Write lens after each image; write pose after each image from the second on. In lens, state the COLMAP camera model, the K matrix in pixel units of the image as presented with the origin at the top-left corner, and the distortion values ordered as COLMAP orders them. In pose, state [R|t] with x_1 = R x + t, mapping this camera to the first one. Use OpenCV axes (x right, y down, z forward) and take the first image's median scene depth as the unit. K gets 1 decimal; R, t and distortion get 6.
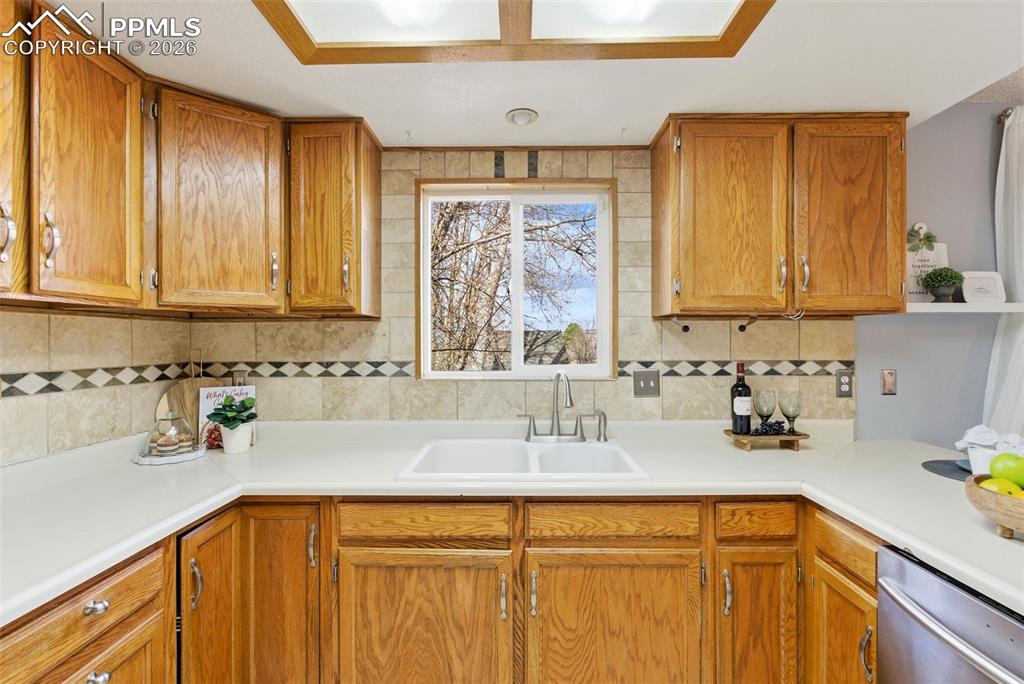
lens RADIAL K [[453.9, 0, 514.1], [0, 453.9, 339.2], [0, 0, 1]] dist [-0.012912, 0.004494]
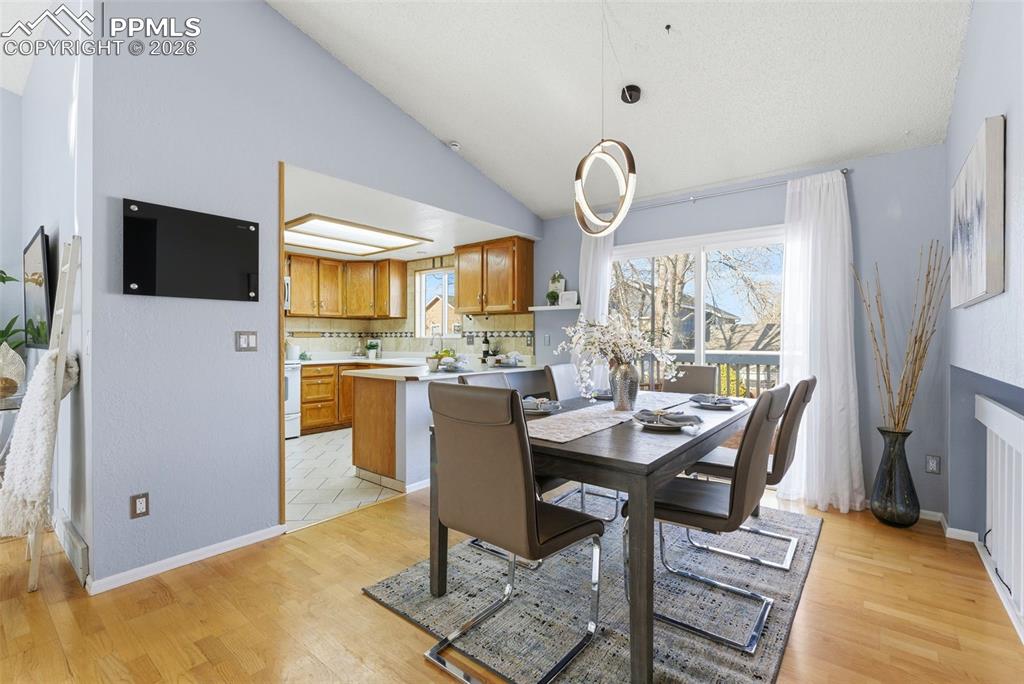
lens RADIAL K [[453.9, 0, 514.4], [0, 453.9, 338.0], [0, 0, 1]] dist [-0.012912, 0.004494]
pose [[0.790361, 0.004281, -0.612626, 2.525141], [-0.000208, 0.999977, 0.006719, 0.080606], [0.612641, -0.005183, 0.790344, -1.130291]]
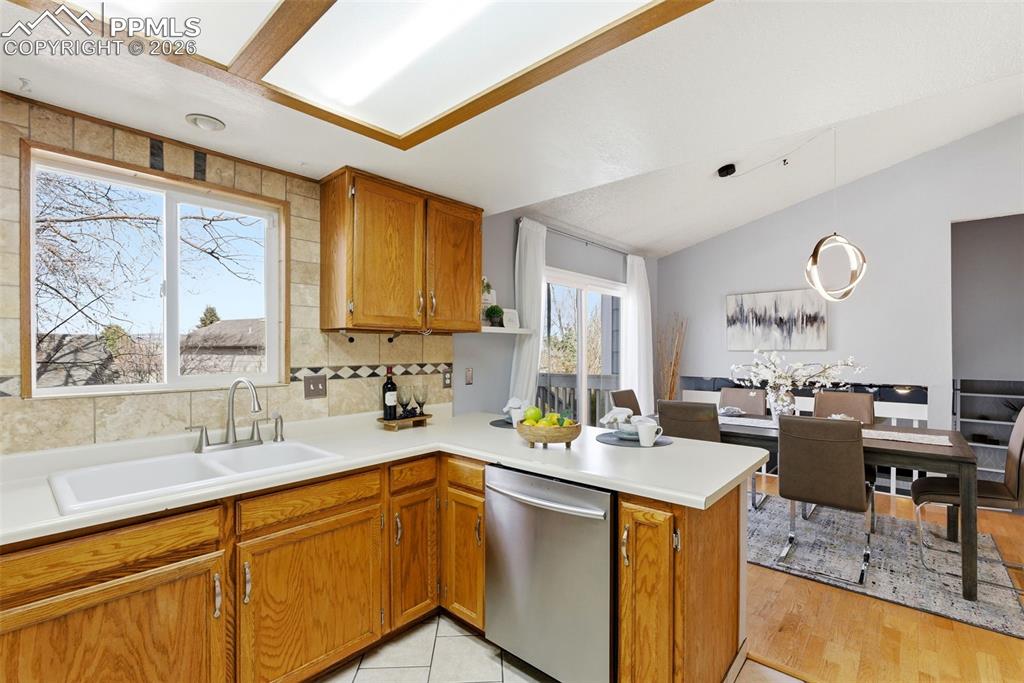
lens RADIAL K [[453.9, 0, 513.7], [0, 453.9, 350.3], [0, 0, 1]] dist [-0.012912, 0.004494]
pose [[0.651783, -0.000643, 0.758406, -0.298585], [-0.004631, 0.999978, 0.004827, -0.003161], [-0.758392, -0.006658, 0.651765, -0.156158]]
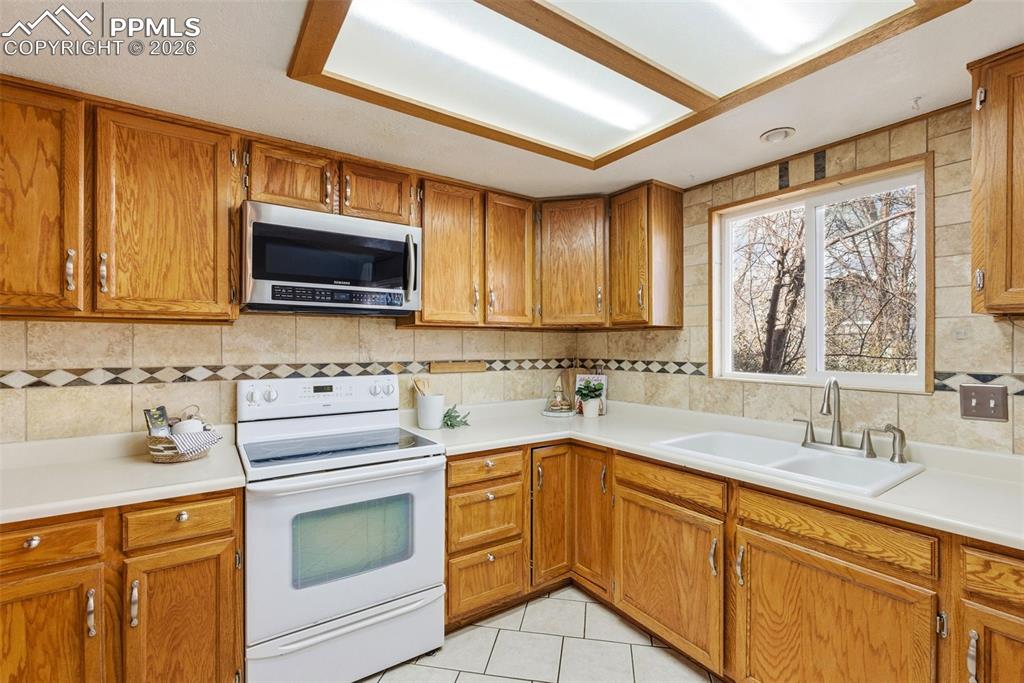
lens RADIAL K [[453.9, 0, 514.0], [0, 453.9, 341.7], [0, 0, 1]] dist [-0.012912, 0.004494]
pose [[0.580947, 0.000092, -0.813941, 0.533890], [-0.000595, 1.000000, -0.000312, -0.007222], [0.813941, 0.000666, 0.580947, -0.118360]]
